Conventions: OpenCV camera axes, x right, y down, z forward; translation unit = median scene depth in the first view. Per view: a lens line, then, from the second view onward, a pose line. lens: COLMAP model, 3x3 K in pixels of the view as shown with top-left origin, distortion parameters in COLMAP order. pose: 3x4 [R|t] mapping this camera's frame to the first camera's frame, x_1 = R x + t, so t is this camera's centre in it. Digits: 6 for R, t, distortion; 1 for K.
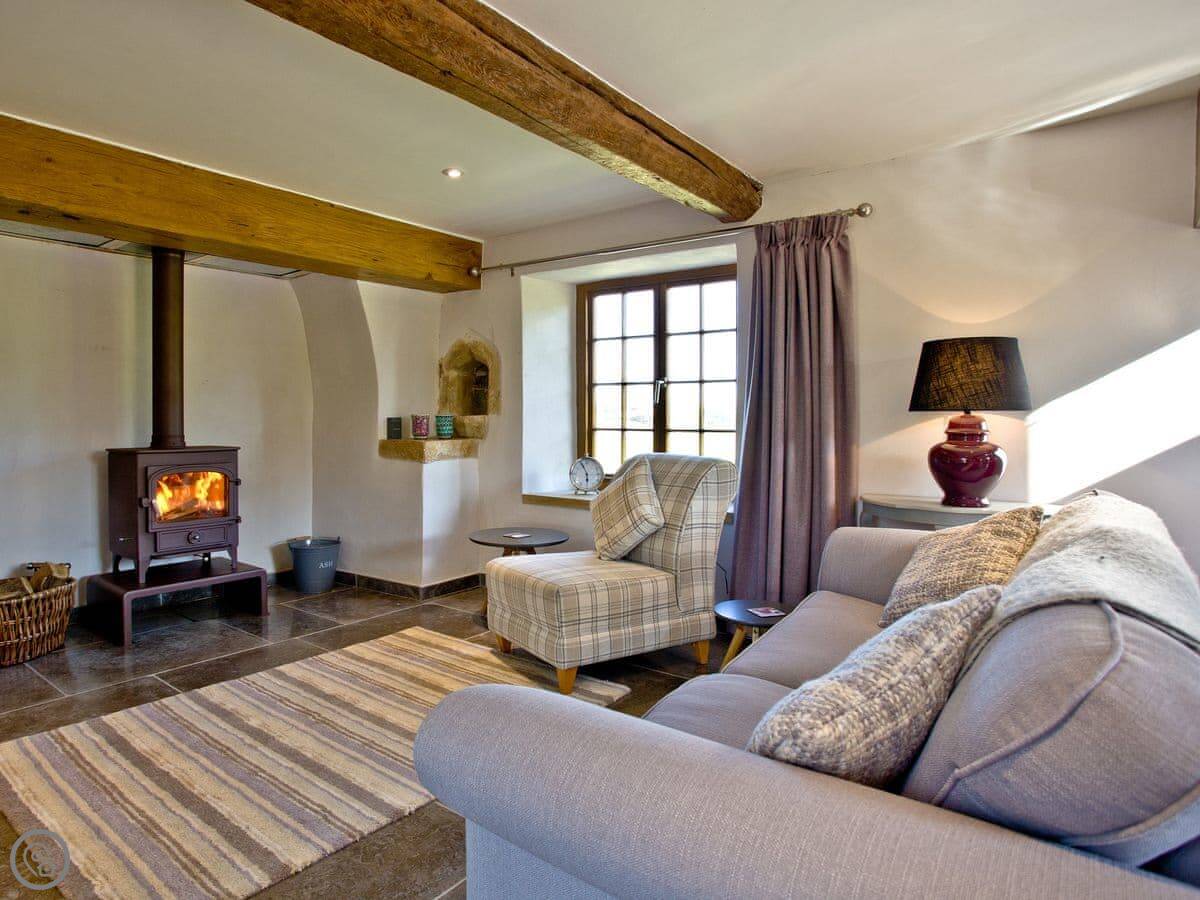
lens RADIAL K [[822.0, 0, 542.8], [0, 822.0, 431.4], [0, 0, 1]] dist [-0.028612, 0.003249]
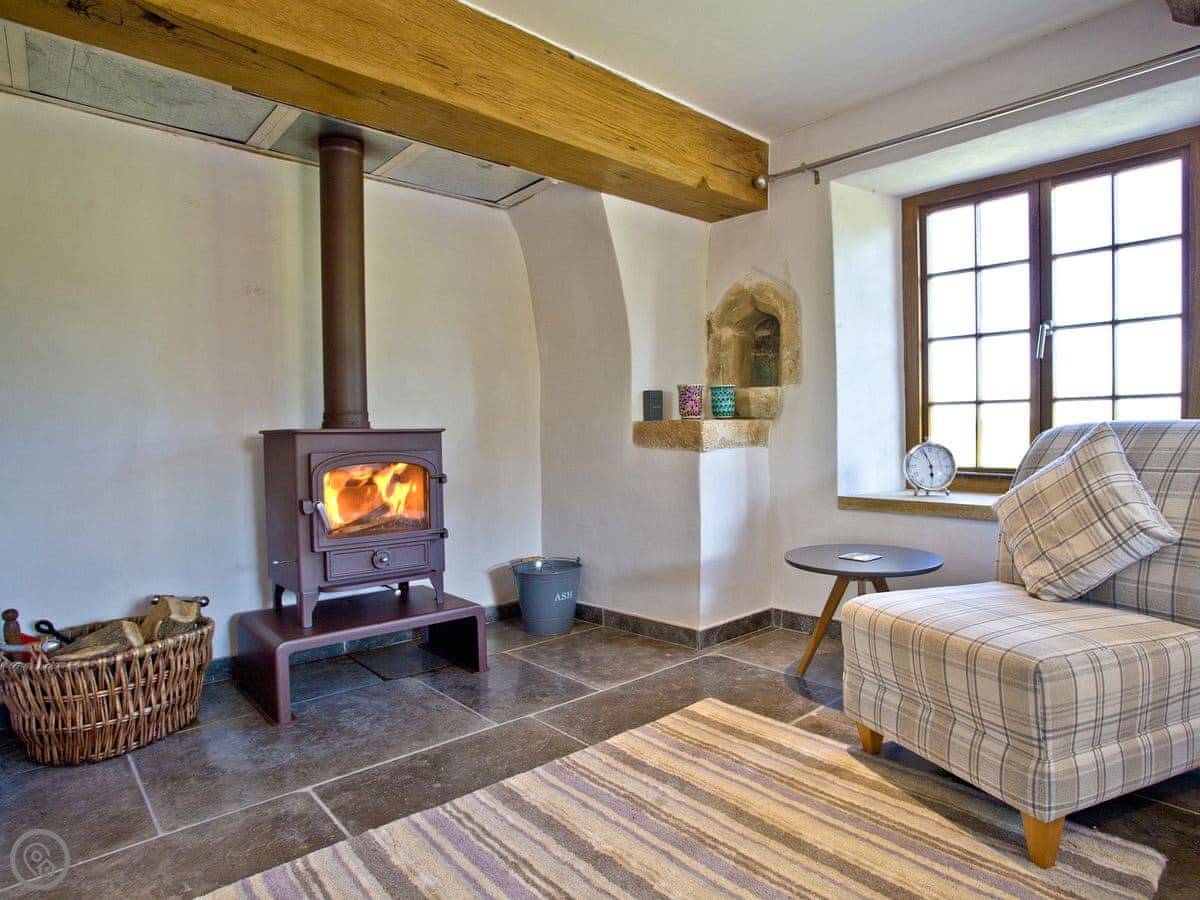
lens RADIAL K [[771.1, 0, 600.0], [0, 771.1, 450.0], [0, 0, 1]] dist [-0.064974, 0.028232]
pose [[0.985161, -0.019096, -0.170567, -0.132996], [0.018568, 0.999817, -0.004688, 0.043545], [0.170625, 0.001452, 0.985335, 0.391097]]
